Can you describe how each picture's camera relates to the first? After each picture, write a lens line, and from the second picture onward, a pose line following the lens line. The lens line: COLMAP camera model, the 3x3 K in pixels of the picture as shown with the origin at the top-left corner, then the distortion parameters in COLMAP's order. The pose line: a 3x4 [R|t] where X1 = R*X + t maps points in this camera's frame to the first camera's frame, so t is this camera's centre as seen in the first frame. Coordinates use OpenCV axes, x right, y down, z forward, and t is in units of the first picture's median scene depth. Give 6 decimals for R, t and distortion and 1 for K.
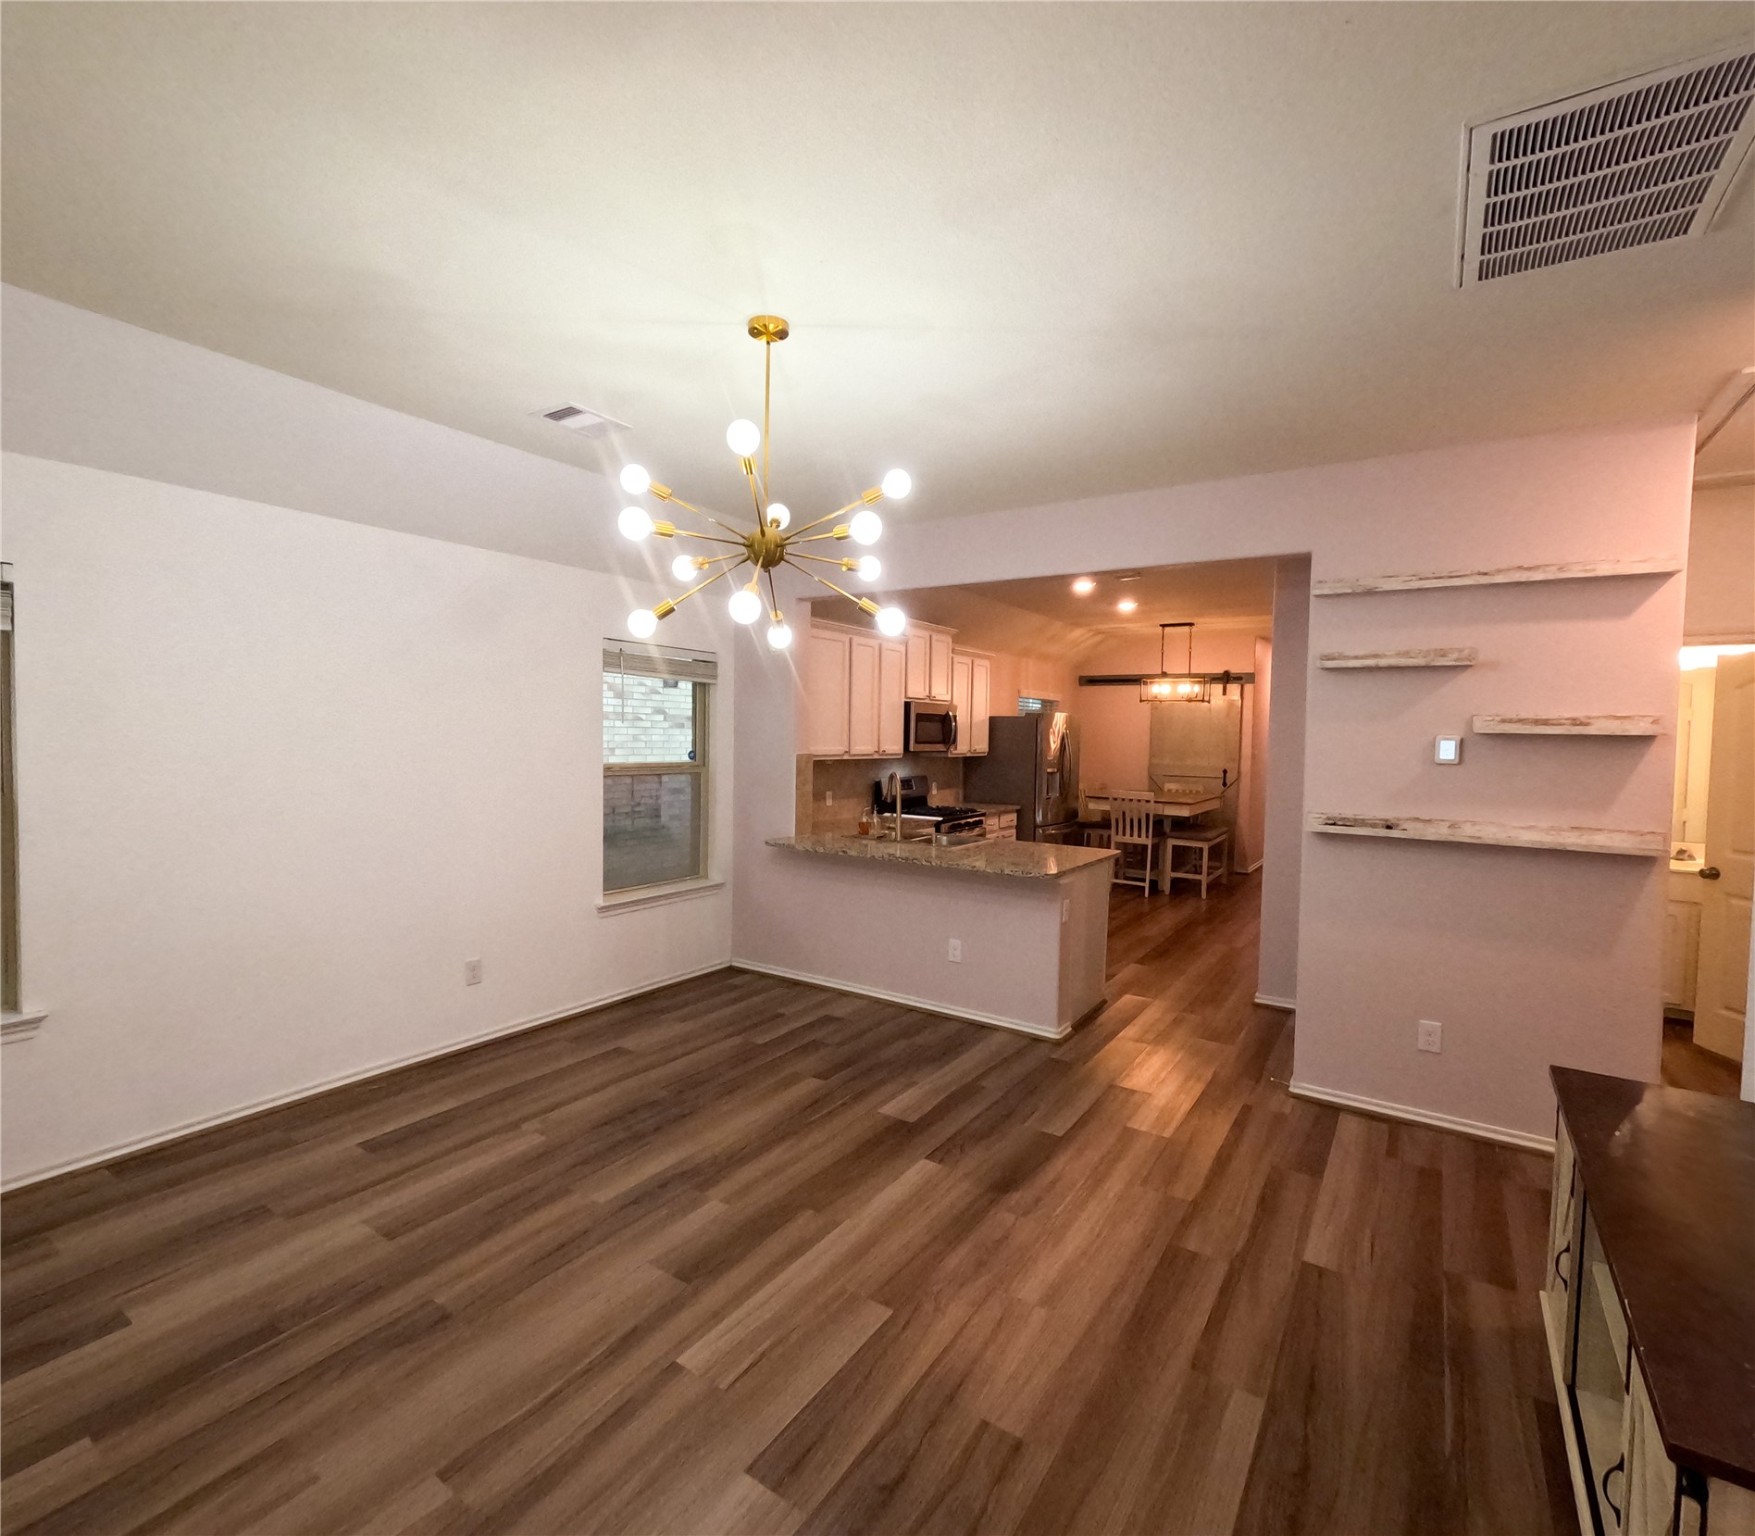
lens RADIAL K [[846.1, 0, 874.0], [0, 846.1, 771.1], [0, 0, 1]] dist [0.010050, -0.000109]
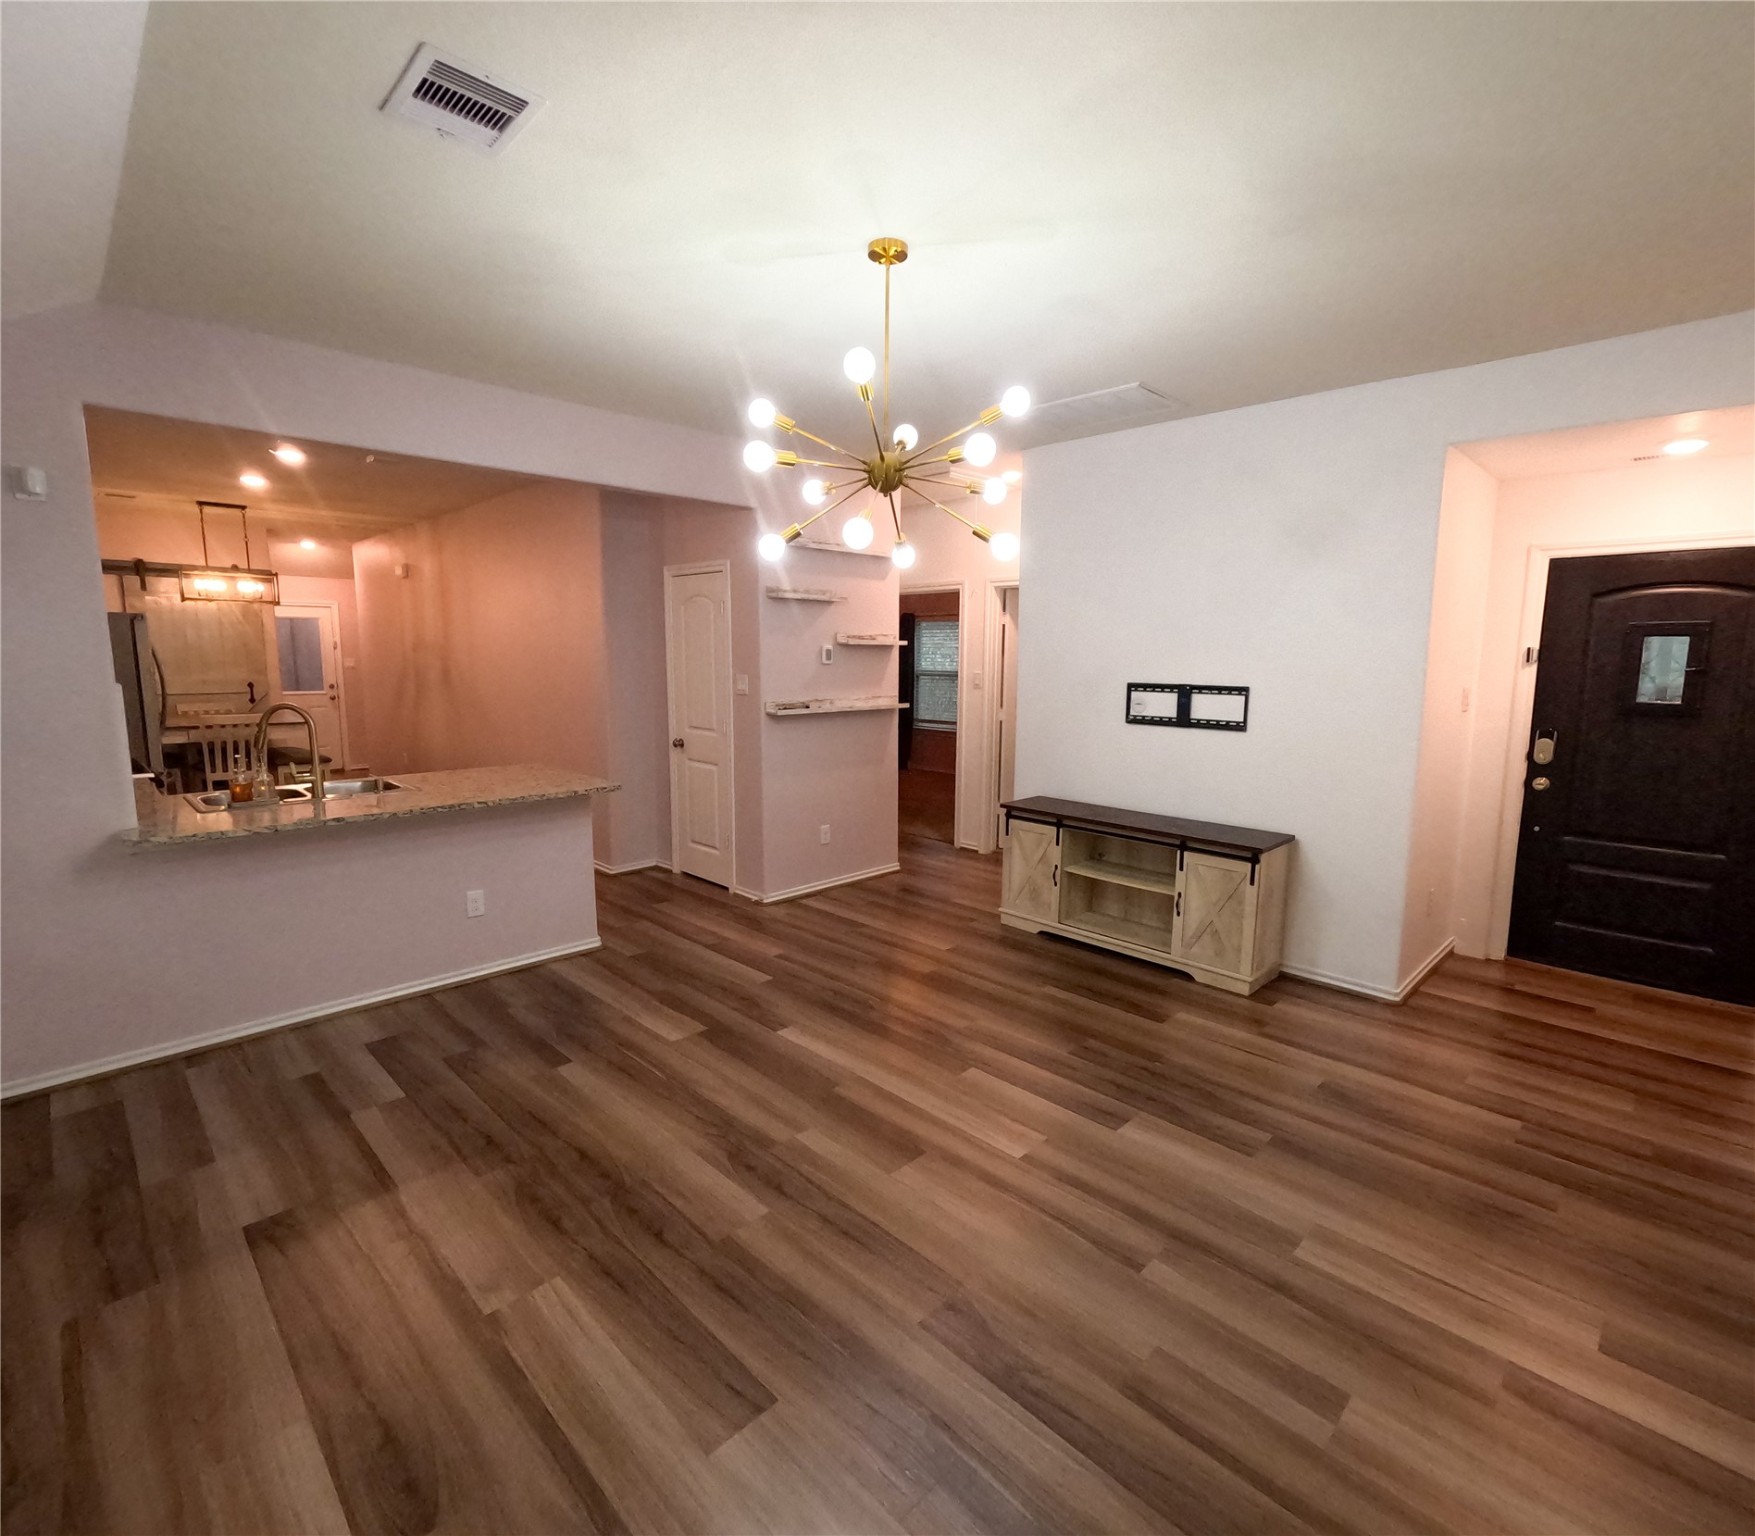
lens RADIAL K [[846.1, 0, 874.0], [0, 846.1, 771.1], [0, 0, 1]] dist [0.010050, -0.000109]
pose [[0.202962, -0.156081, 0.966667, -0.413743], [0.044328, 0.987667, 0.150164, -0.020494], [-0.978183, 0.012373, 0.207377, 0.278373]]
